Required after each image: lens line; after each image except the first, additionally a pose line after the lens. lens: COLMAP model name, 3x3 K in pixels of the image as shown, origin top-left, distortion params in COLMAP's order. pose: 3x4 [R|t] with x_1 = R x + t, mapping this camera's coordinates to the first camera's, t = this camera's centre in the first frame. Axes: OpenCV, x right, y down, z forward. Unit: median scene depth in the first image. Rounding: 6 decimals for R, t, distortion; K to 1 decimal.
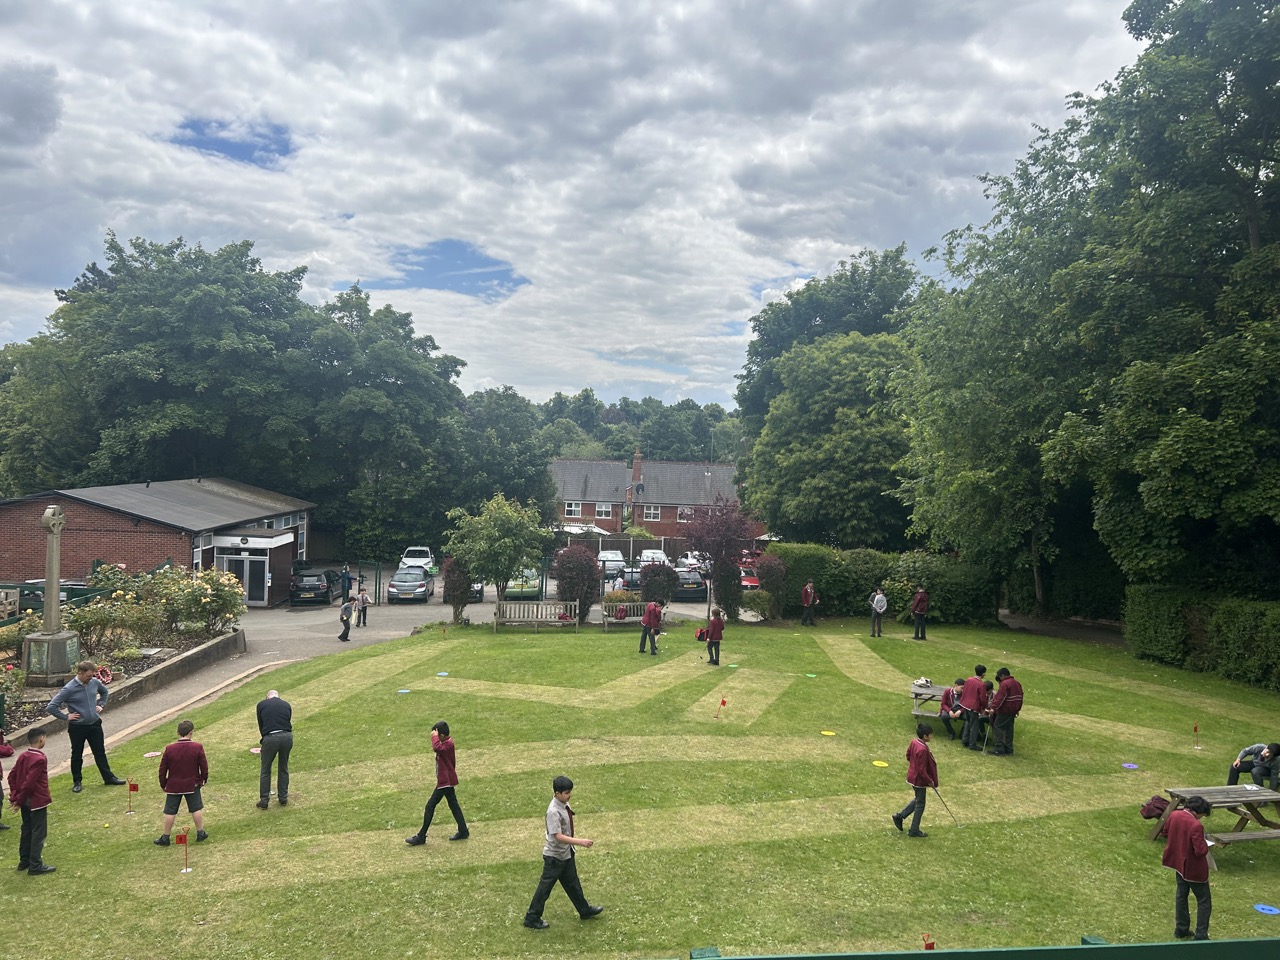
lens RADIAL K [[1012.5, 0, 589.5], [0, 1012.5, 478.4], [0, 0, 1]] dist [0.104180, -0.106132]
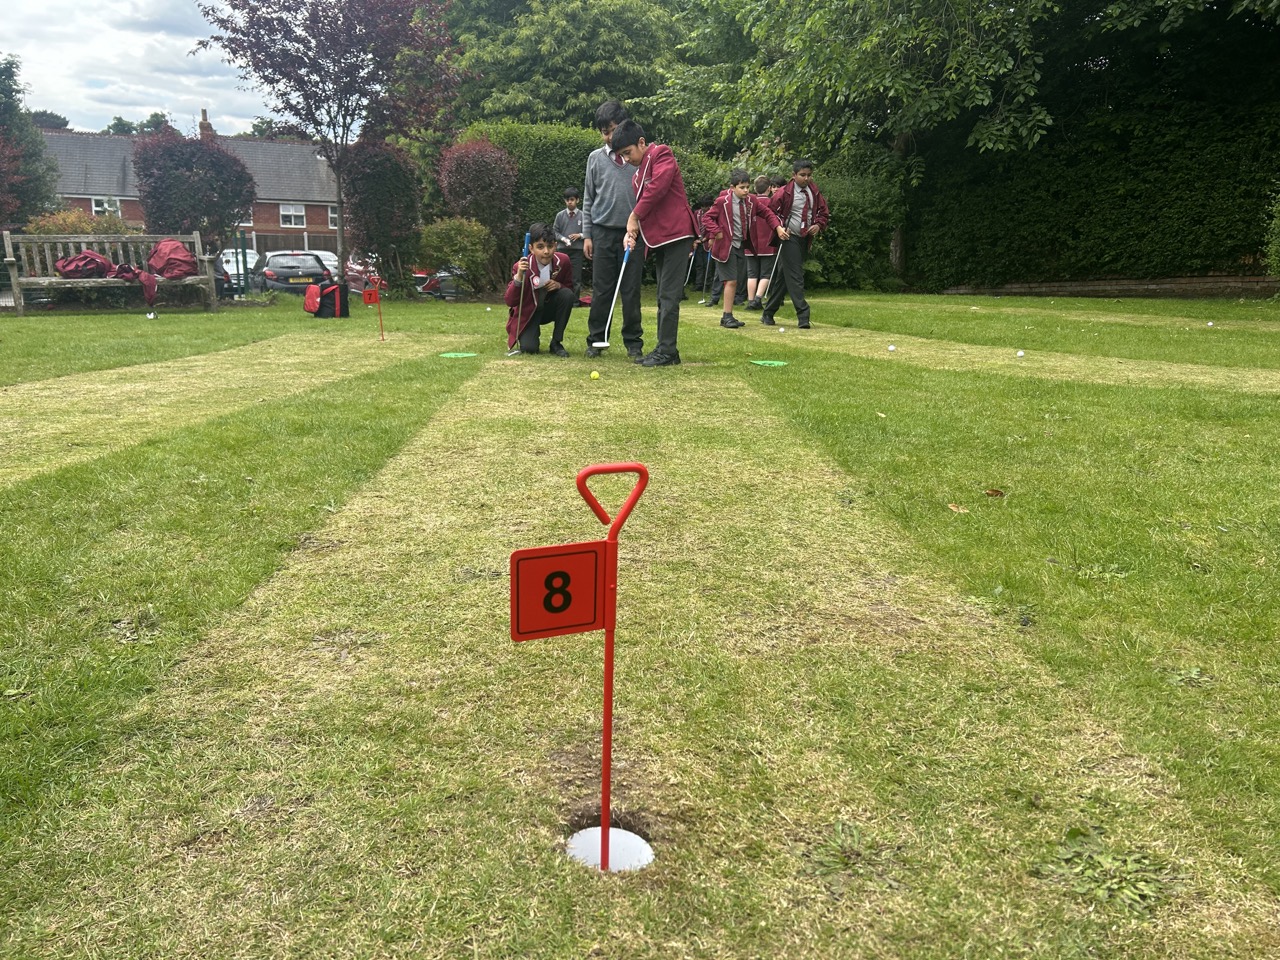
lens RADIAL K [[1037.4, 0, 640.0], [0, 1037.4, 480.0], [0, 0, 1]] dist [0.084663, -0.117380]
pose [[0.920555, -0.097191, 0.378329, 0.043393], [0.009538, 0.973855, 0.226972, 0.081568], [-0.390497, -0.205332, 0.897413, 0.391429]]
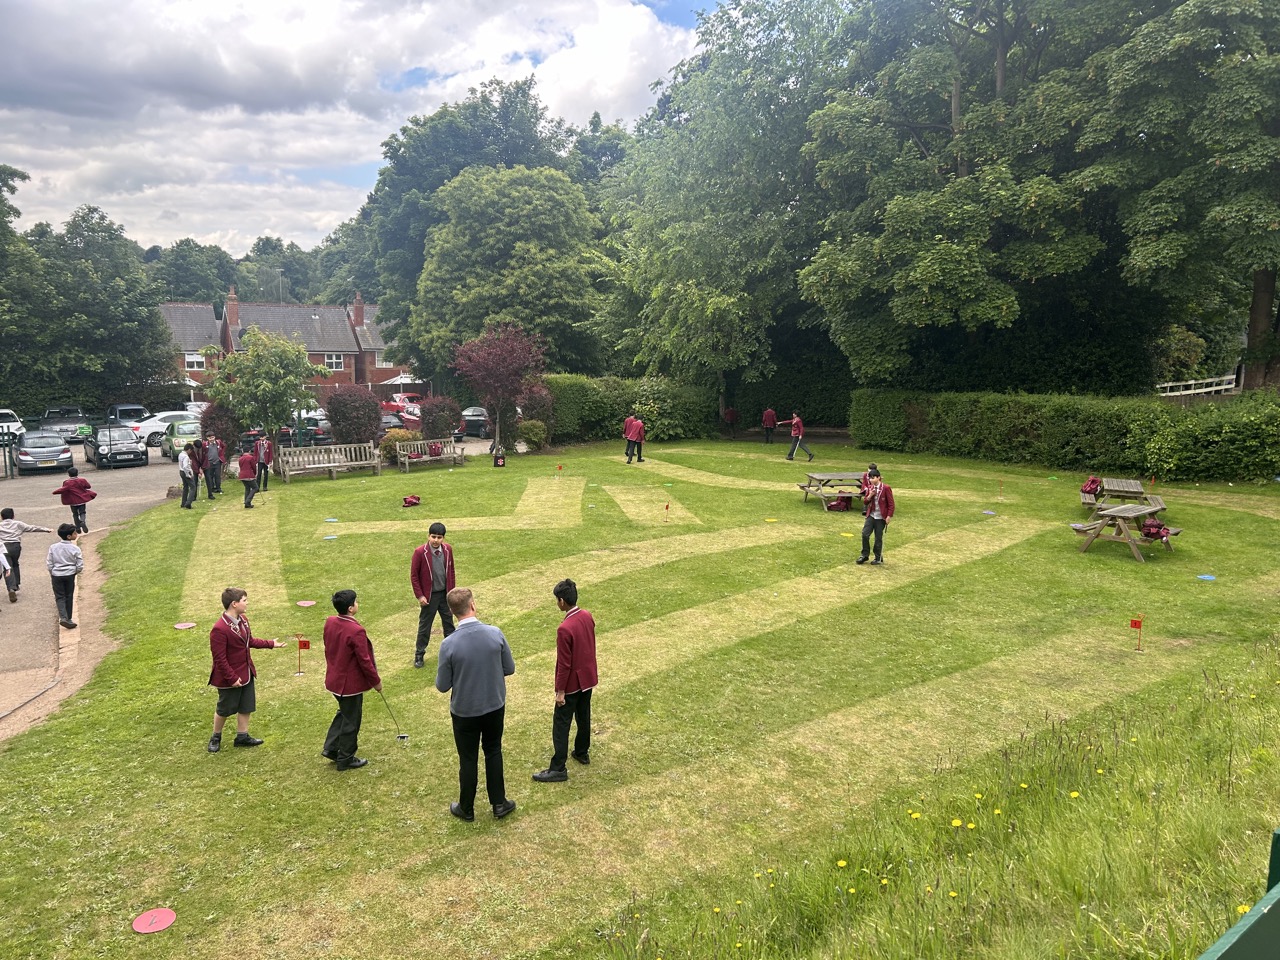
lens RADIAL K [[1037.4, 0, 640.0], [0, 1037.4, 480.0], [0, 0, 1]] dist [0.084663, -0.117380]
pose [[0.868110, -0.091514, 0.487863, -0.172157], [0.021293, 0.988819, 0.147595, 0.012968], [-0.495915, -0.117741, 0.860352, 0.037758]]
